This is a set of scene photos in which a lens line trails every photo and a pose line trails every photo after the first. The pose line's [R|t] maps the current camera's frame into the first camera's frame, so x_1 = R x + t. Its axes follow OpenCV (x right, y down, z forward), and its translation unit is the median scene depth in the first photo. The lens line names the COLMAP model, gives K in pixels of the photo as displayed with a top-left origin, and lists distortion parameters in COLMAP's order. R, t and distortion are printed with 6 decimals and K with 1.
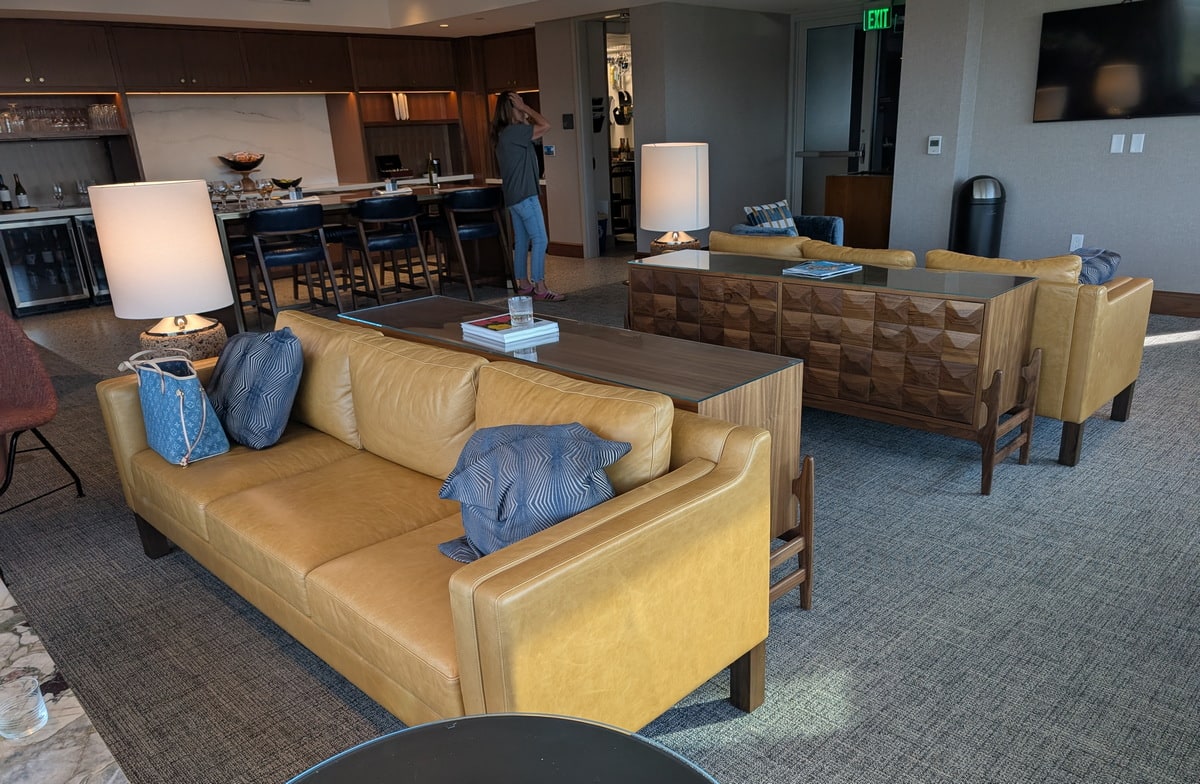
lens RADIAL K [[862.2, 0, 600.0], [0, 862.2, 392.0], [0, 0, 1]] dist [-0.004448, -0.003218]
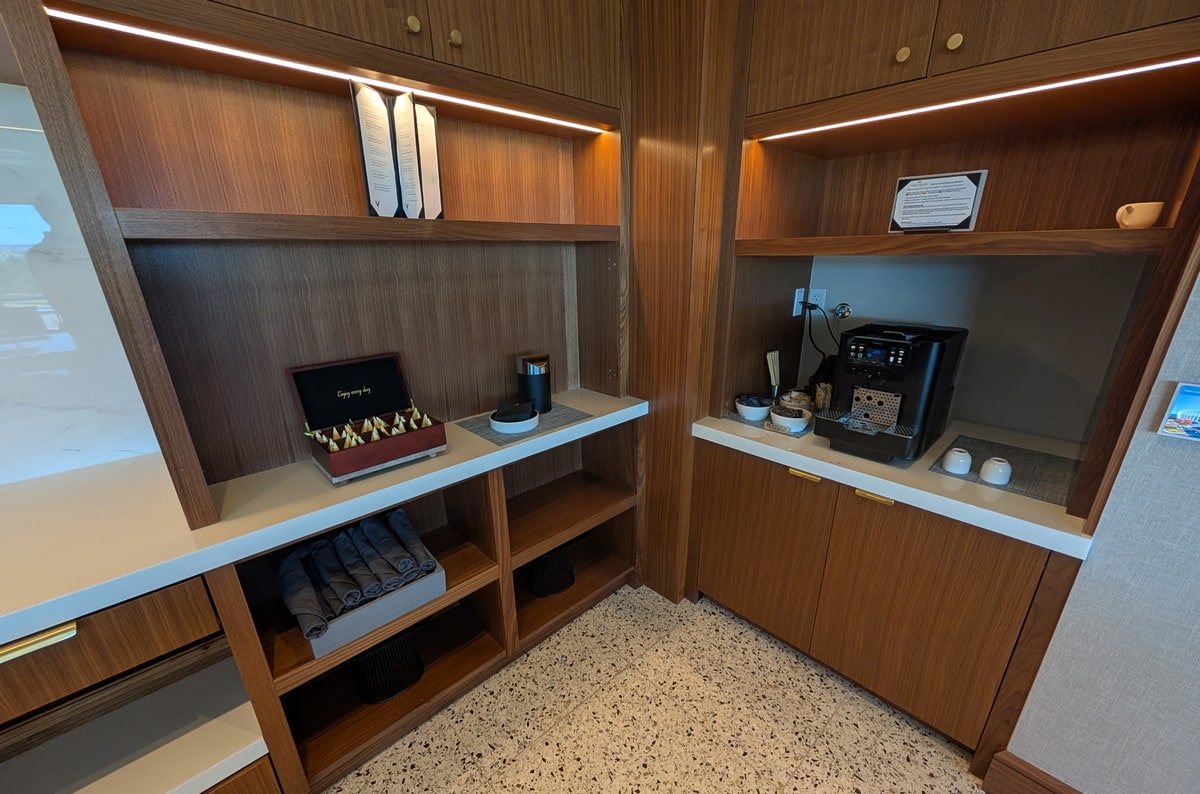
lens RADIAL K [[481.5, 0, 600.2], [0, 481.5, 427.2], [0, 0, 1]] dist [-0.000788, -0.000064]
pose [[0.999219, 0.039498, 0.001051, -0.176061], [-0.039495, 0.997632, 0.056310, -0.268033], [0.001175, -0.056308, 0.998413, 0.867030]]
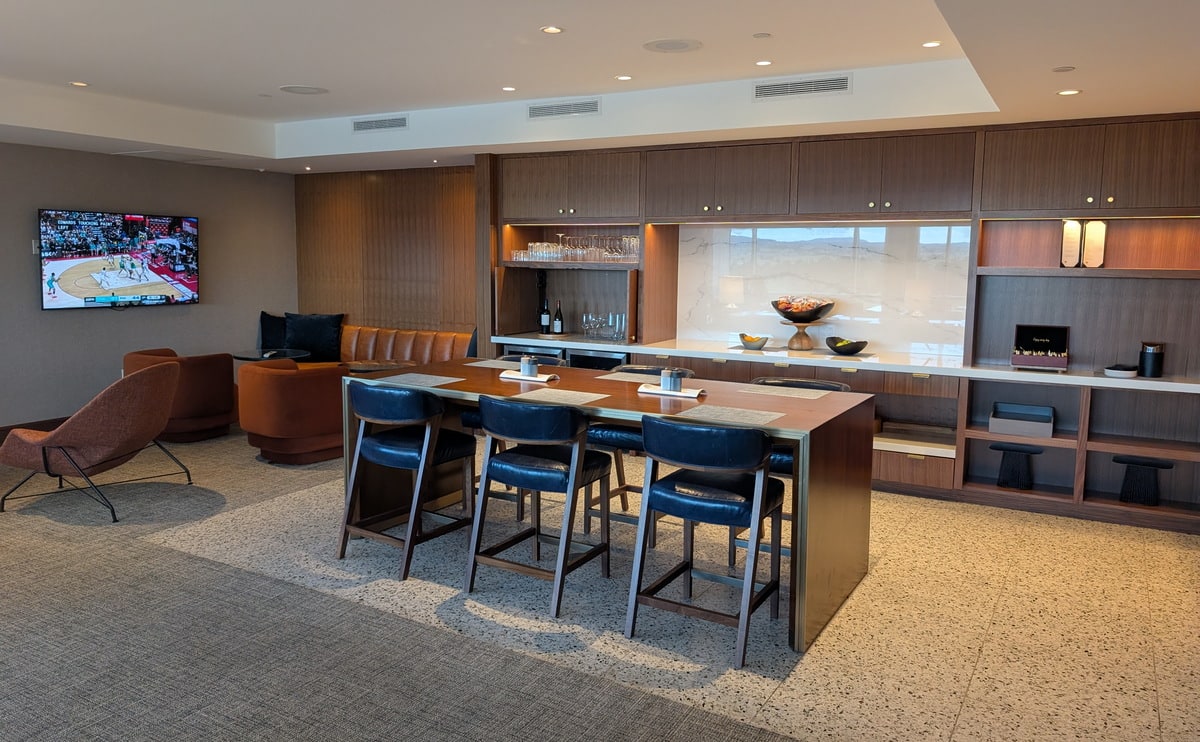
lens RADIAL K [[894.0, 0, 600.0], [0, 894.0, 371.0], [0, 0, 1]] dist [0.000786, -0.005260]
pose [[0.274674, 0.160453, -0.948056, 0.253361], [-0.305922, 0.949327, 0.072036, -0.198084], [0.911573, 0.270245, 0.309841, 0.553033]]
